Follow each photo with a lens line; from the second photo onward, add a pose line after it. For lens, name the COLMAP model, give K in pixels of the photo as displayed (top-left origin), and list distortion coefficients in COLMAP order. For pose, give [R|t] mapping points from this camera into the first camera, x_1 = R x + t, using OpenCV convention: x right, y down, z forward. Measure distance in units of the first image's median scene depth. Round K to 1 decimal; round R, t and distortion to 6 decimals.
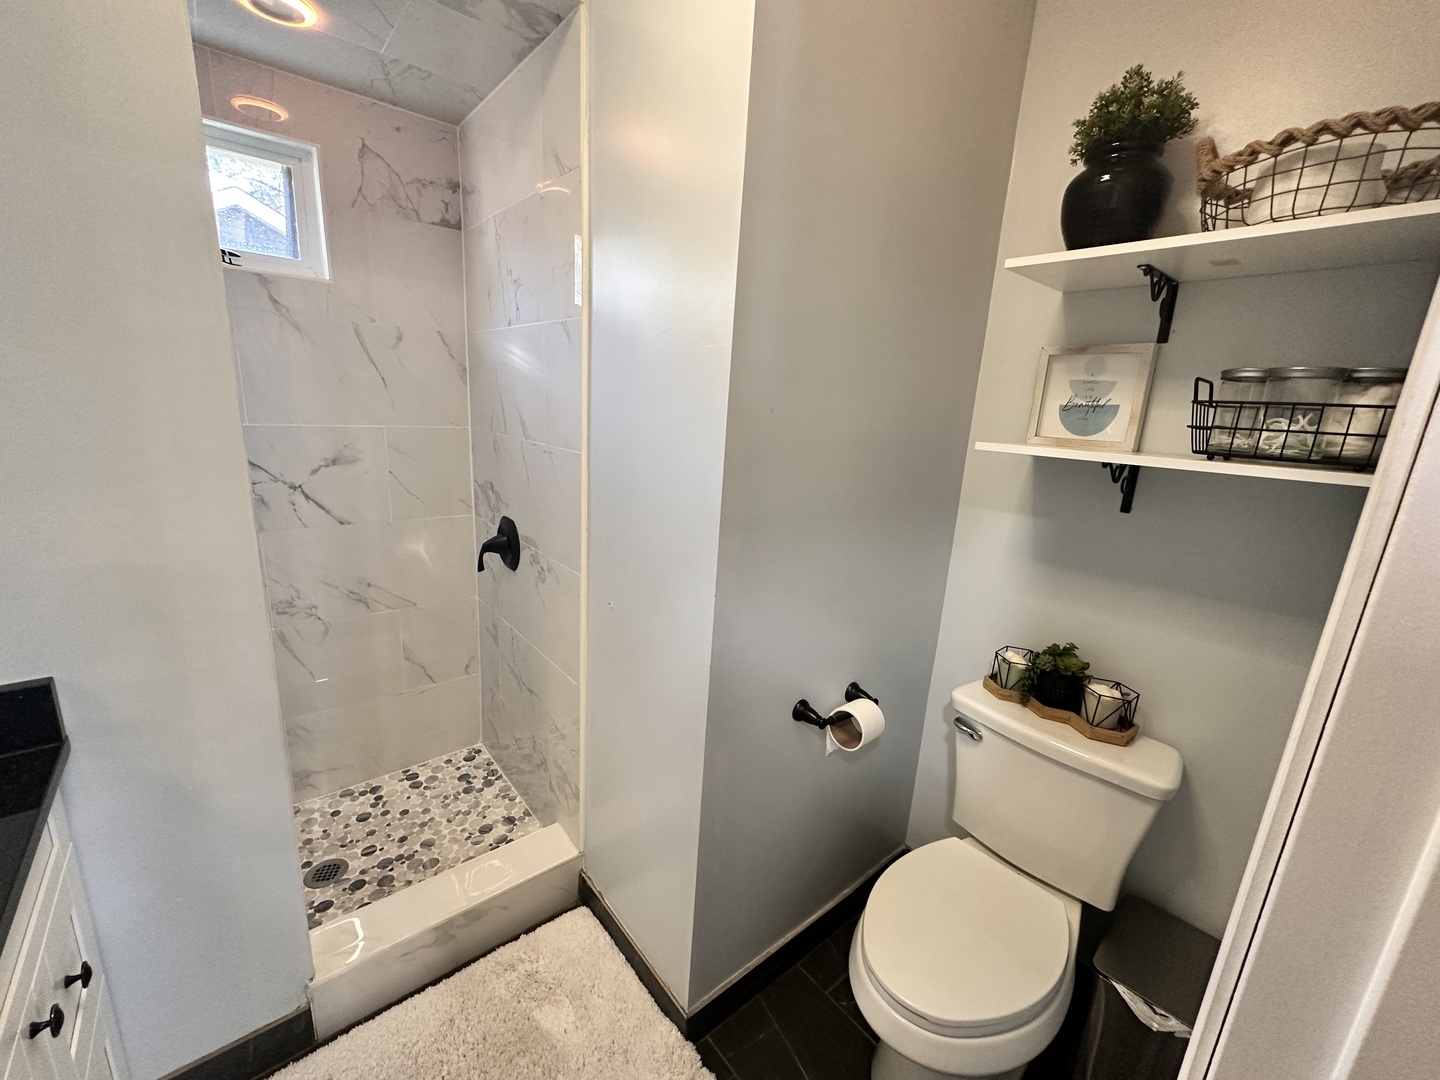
lens RADIAL K [[583.2, 0, 716.7], [0, 583.2, 541.0], [0, 0, 1]] dist [-0.003376, 0.000893]
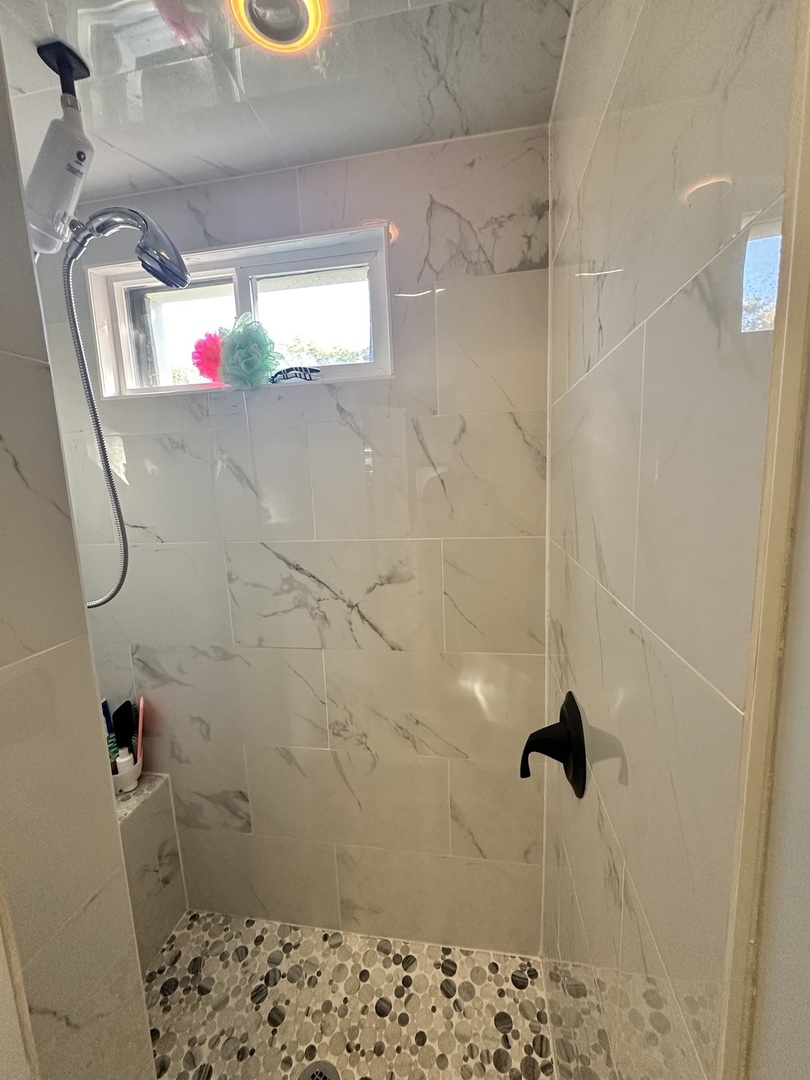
lens RADIAL K [[437.4, 0, 406.3], [0, 437.4, 537.9], [0, 0, 1]] dist [-0.003376, 0.000893]
pose [[0.654307, 0.025209, -0.755809, -0.149800], [-0.106385, 0.992573, -0.058993, -0.166279], [0.748709, 0.119006, 0.652130, 0.598827]]
